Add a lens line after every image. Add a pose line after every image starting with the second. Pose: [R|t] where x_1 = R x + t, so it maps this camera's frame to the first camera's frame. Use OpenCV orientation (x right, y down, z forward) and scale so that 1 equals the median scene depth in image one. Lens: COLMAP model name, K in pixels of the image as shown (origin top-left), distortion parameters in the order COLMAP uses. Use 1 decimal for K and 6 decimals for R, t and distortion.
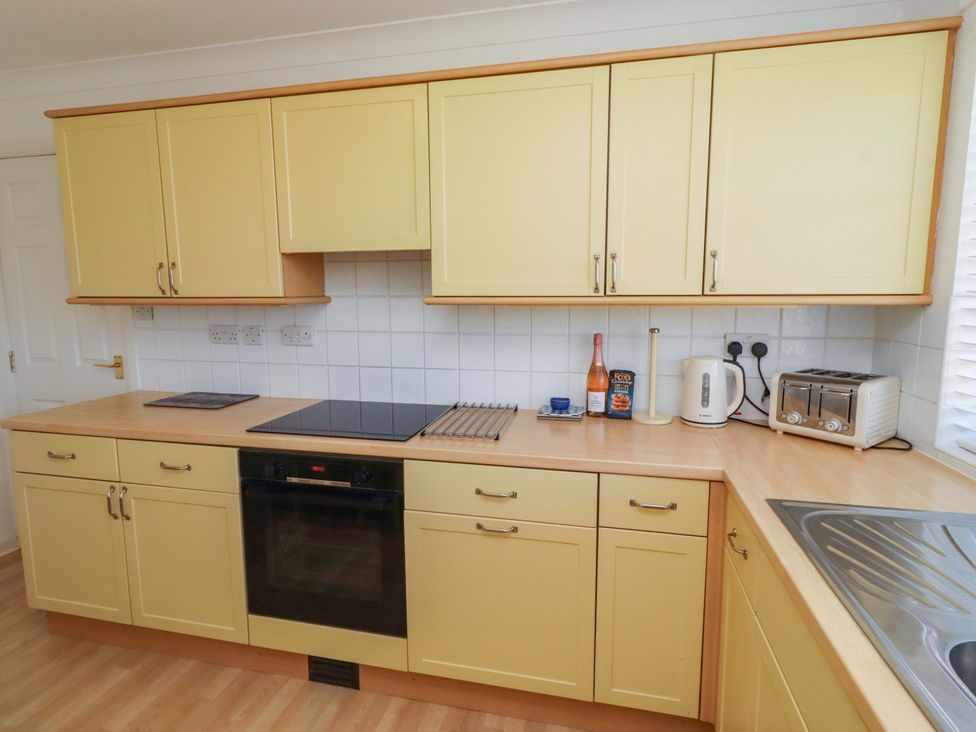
lens RADIAL K [[520.8, 0, 487.2], [0, 520.8, 358.6], [0, 0, 1]] dist [0.001161, -0.001179]
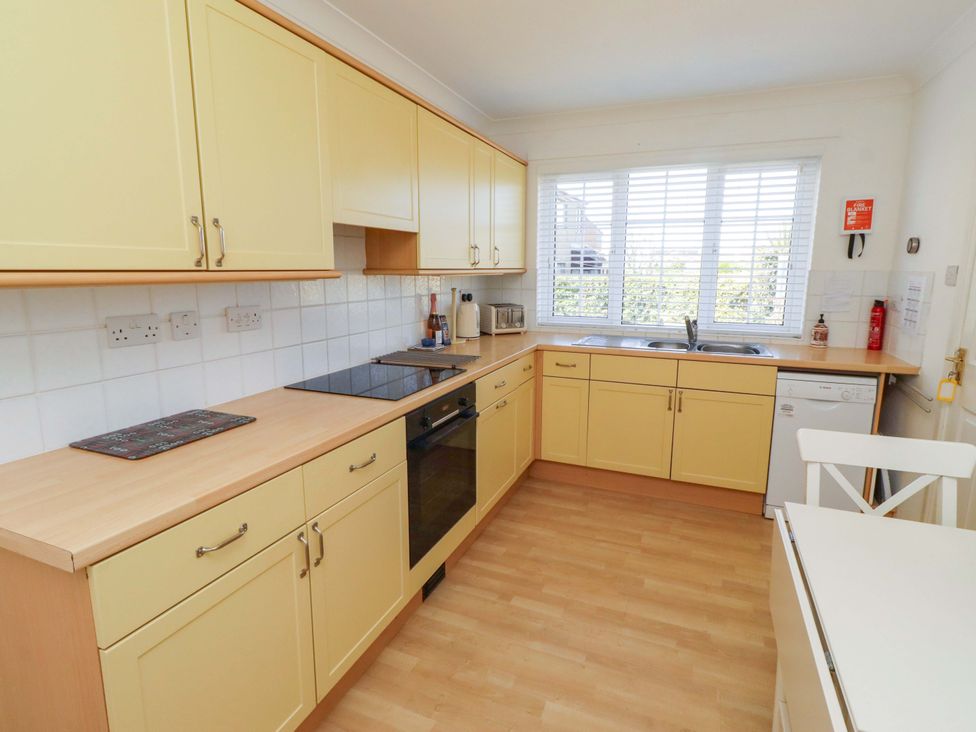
lens RADIAL K [[520.8, 0, 490.6], [0, 520.8, 366.8], [0, 0, 1]] dist [0.001161, -0.001179]
pose [[0.153426, -0.180508, 0.971534, -1.140562], [0.123938, 0.978926, 0.162309, -0.056441], [-0.980357, 0.095507, 0.172564, 0.506838]]
